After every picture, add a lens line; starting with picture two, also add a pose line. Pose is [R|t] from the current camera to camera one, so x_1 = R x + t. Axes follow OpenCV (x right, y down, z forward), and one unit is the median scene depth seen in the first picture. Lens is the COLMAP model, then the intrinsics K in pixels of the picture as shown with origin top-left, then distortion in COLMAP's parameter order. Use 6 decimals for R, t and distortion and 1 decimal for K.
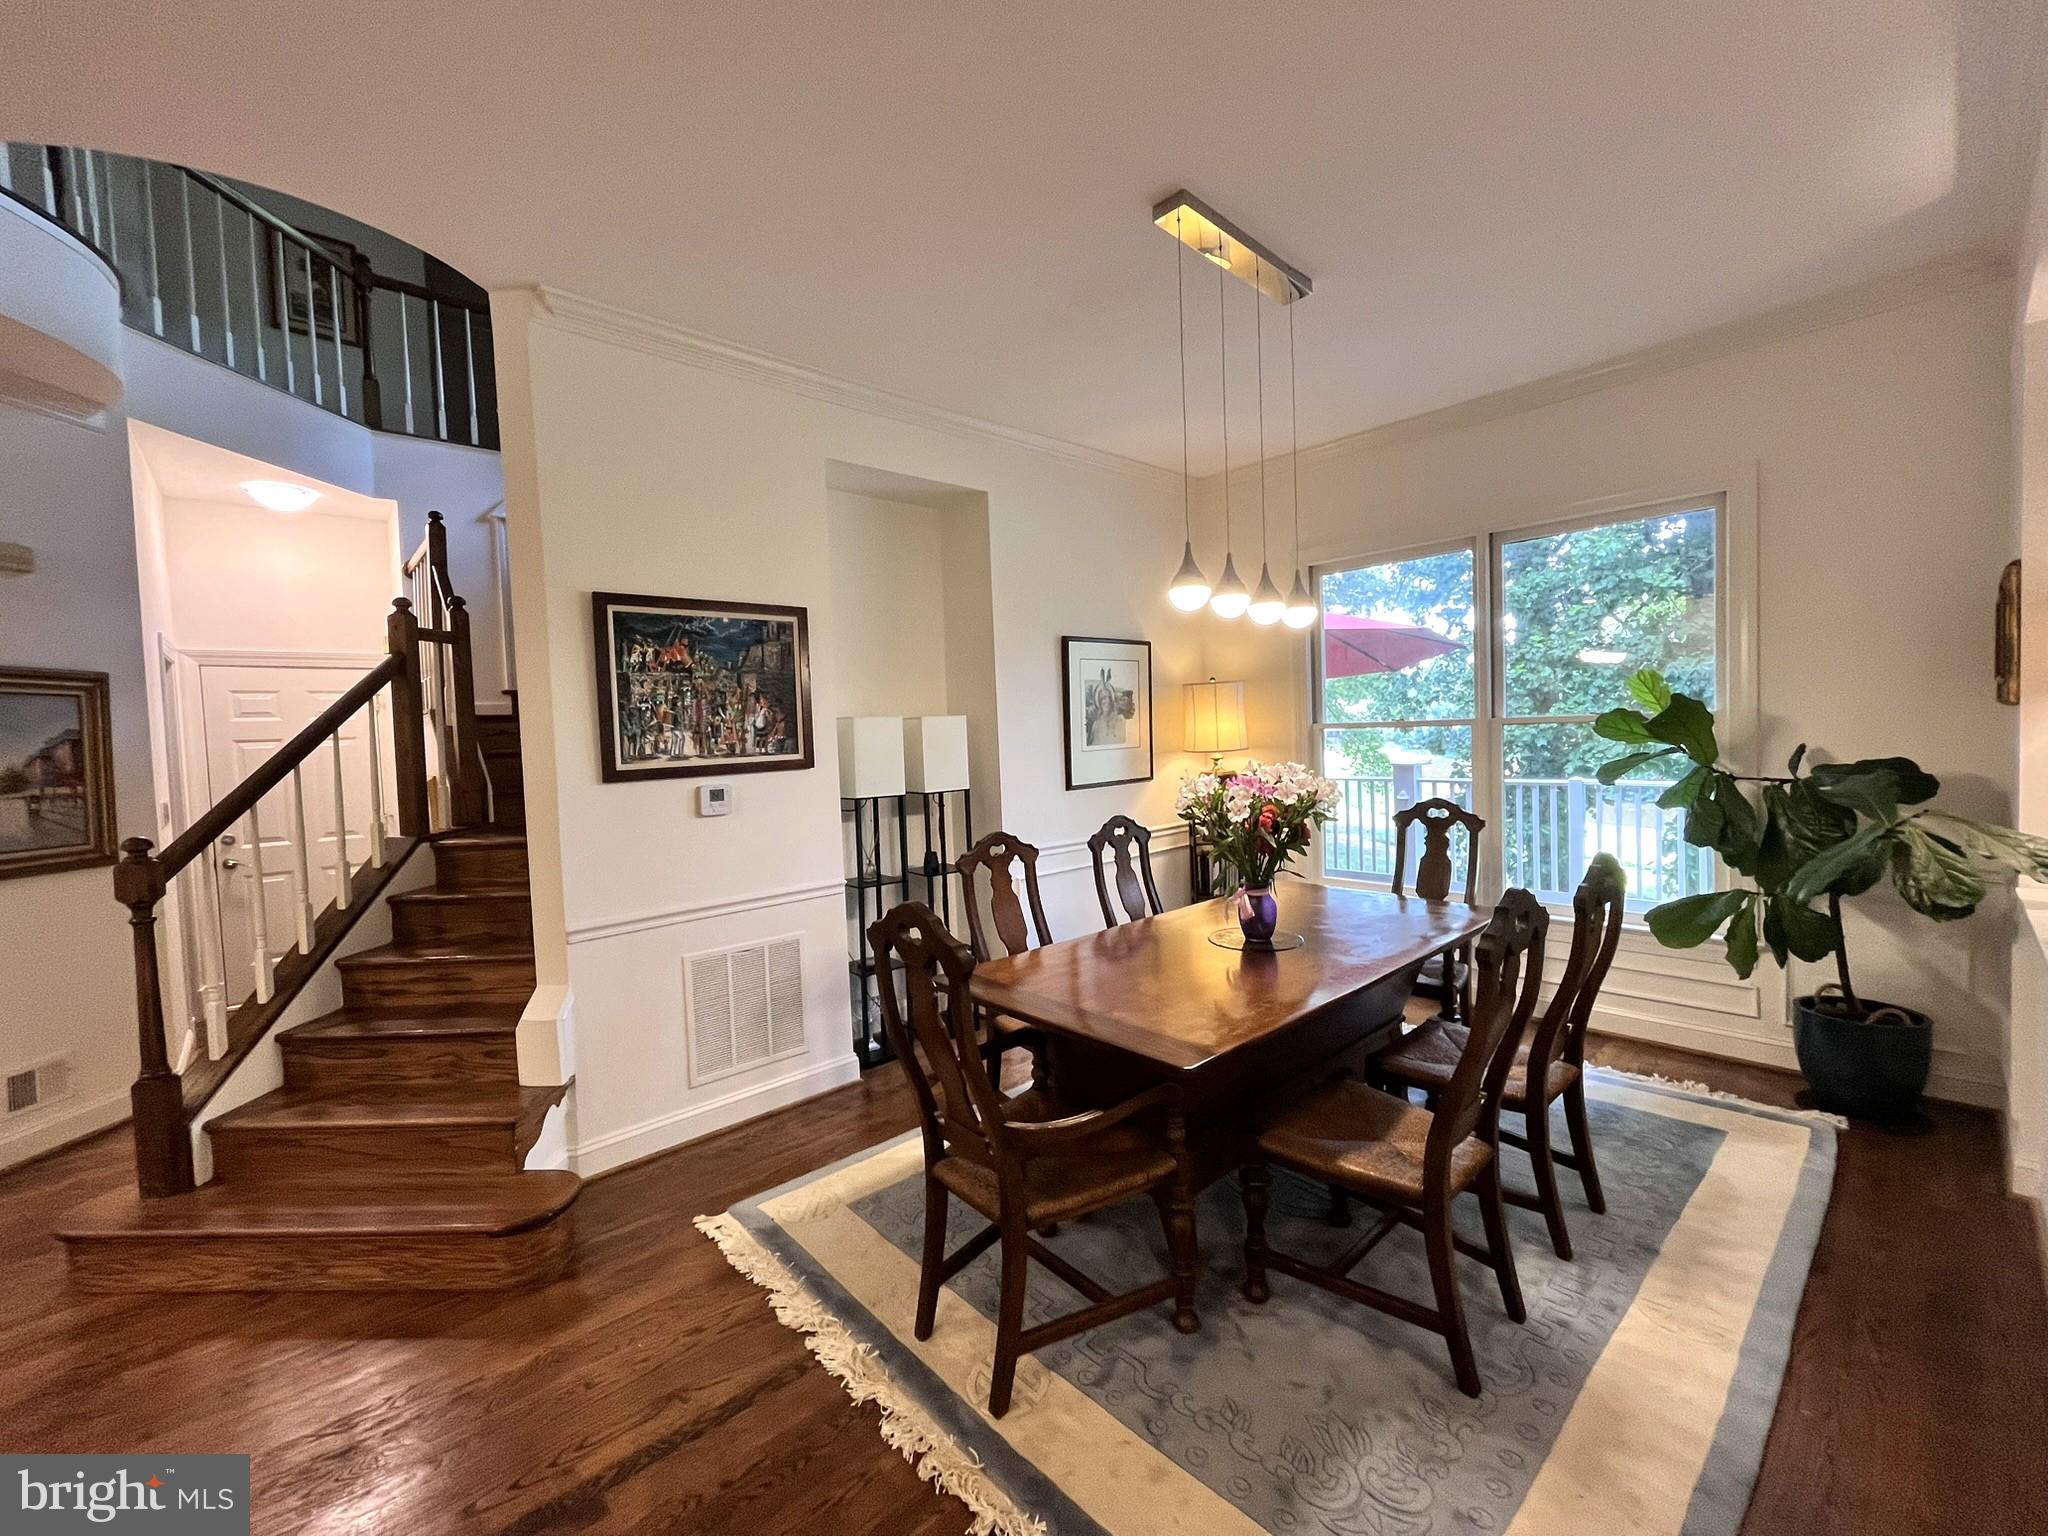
lens RADIAL K [[831.0, 0, 1019.6], [0, 831.0, 766.1], [0, 0, 1]] dist [-0.000902, -0.000088]
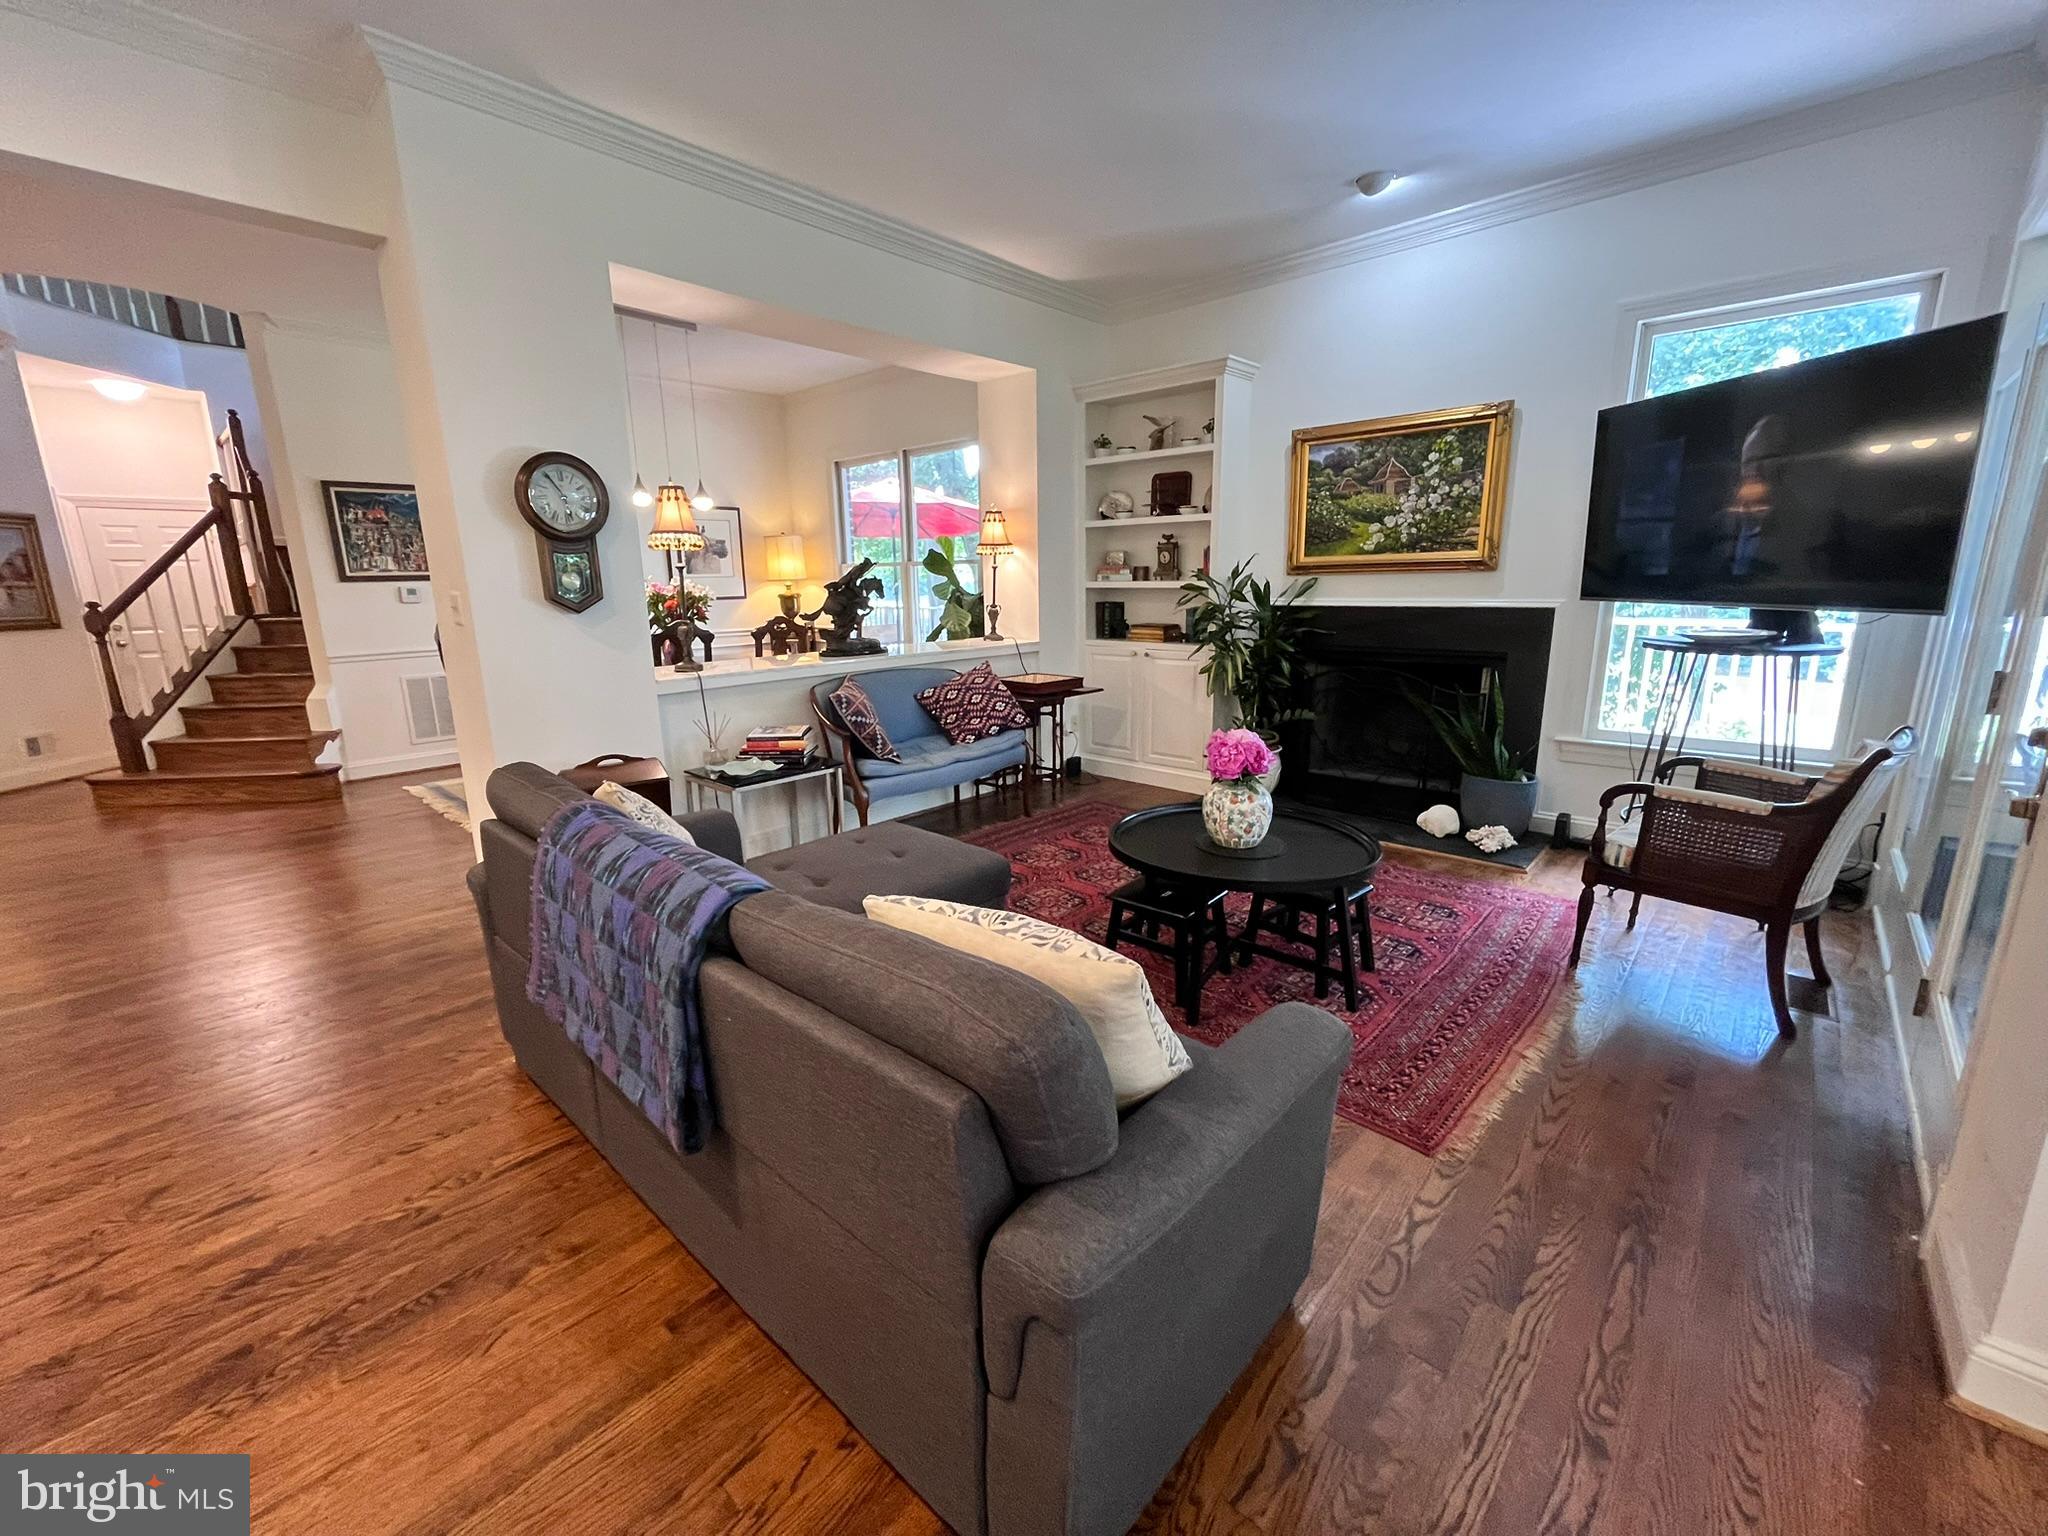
lens RADIAL K [[831.0, 0, 1019.6], [0, 831.0, 766.1], [0, 0, 1]] dist [-0.000902, -0.000088]
pose [[0.995674, -0.000097, 0.092916, 0.794714], [-0.016215, 0.984472, 0.174794, 0.069090], [-0.091490, -0.175544, 0.980211, -0.993294]]
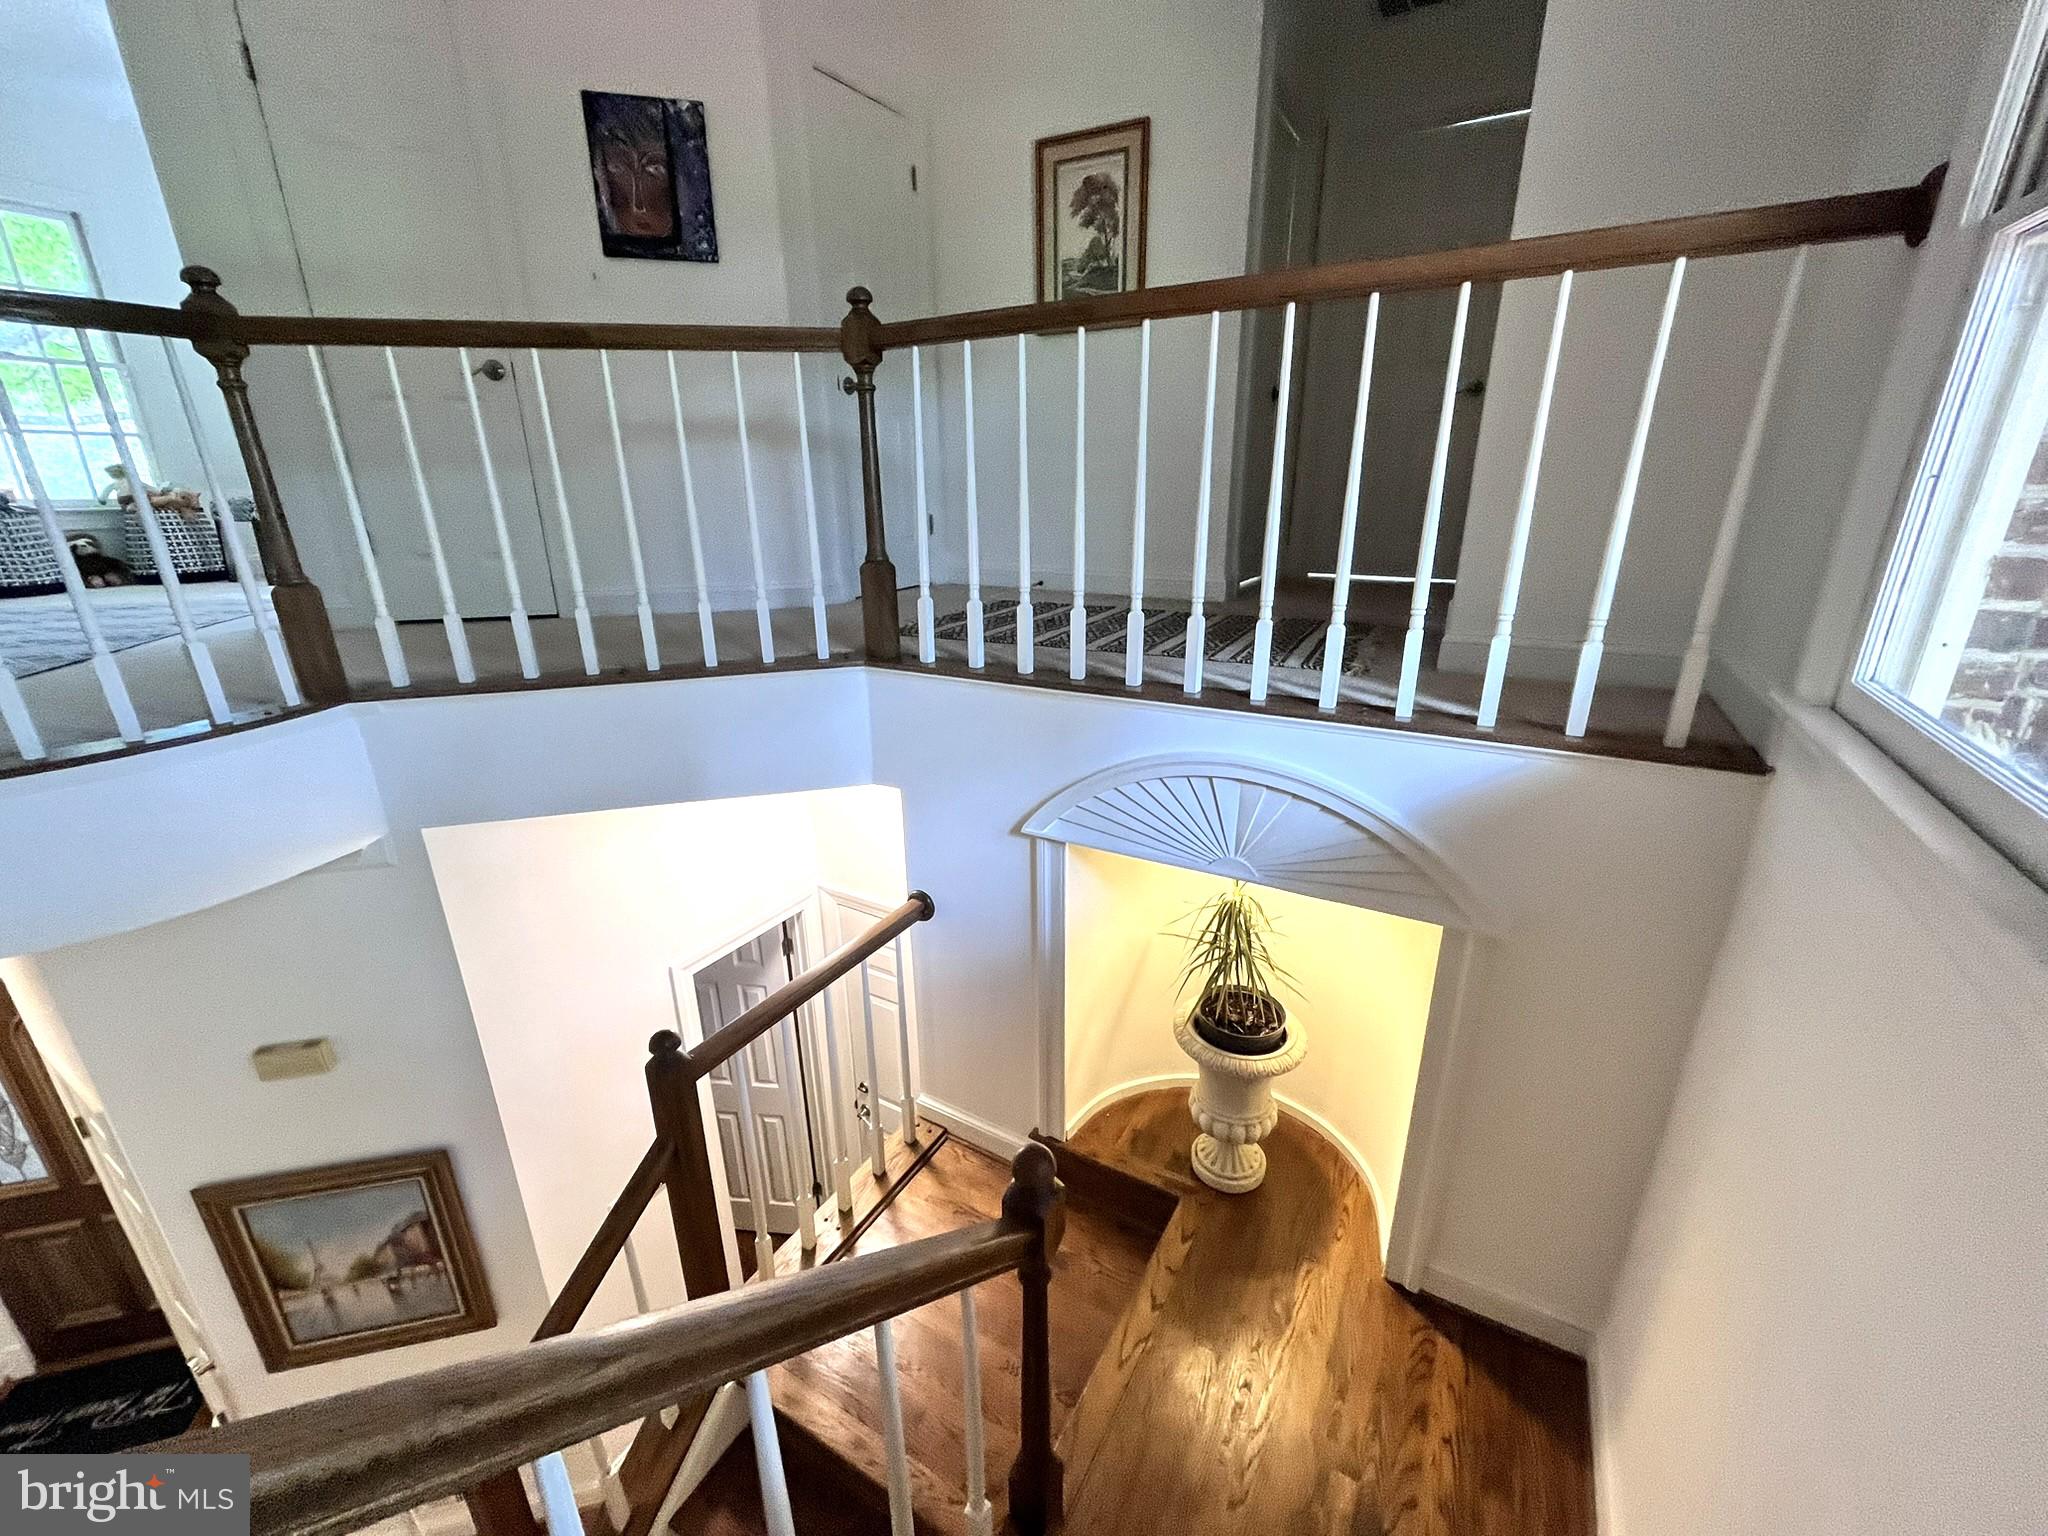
lens RADIAL K [[831.0, 0, 1019.6], [0, 831.0, 766.1], [0, 0, 1]] dist [-0.000902, -0.000088]
pose [[0.286912, 0.352389, -0.890788, -0.403807], [-0.047968, 0.934002, 0.354034, -0.780192], [0.956755, -0.058848, 0.284879, 1.374040]]
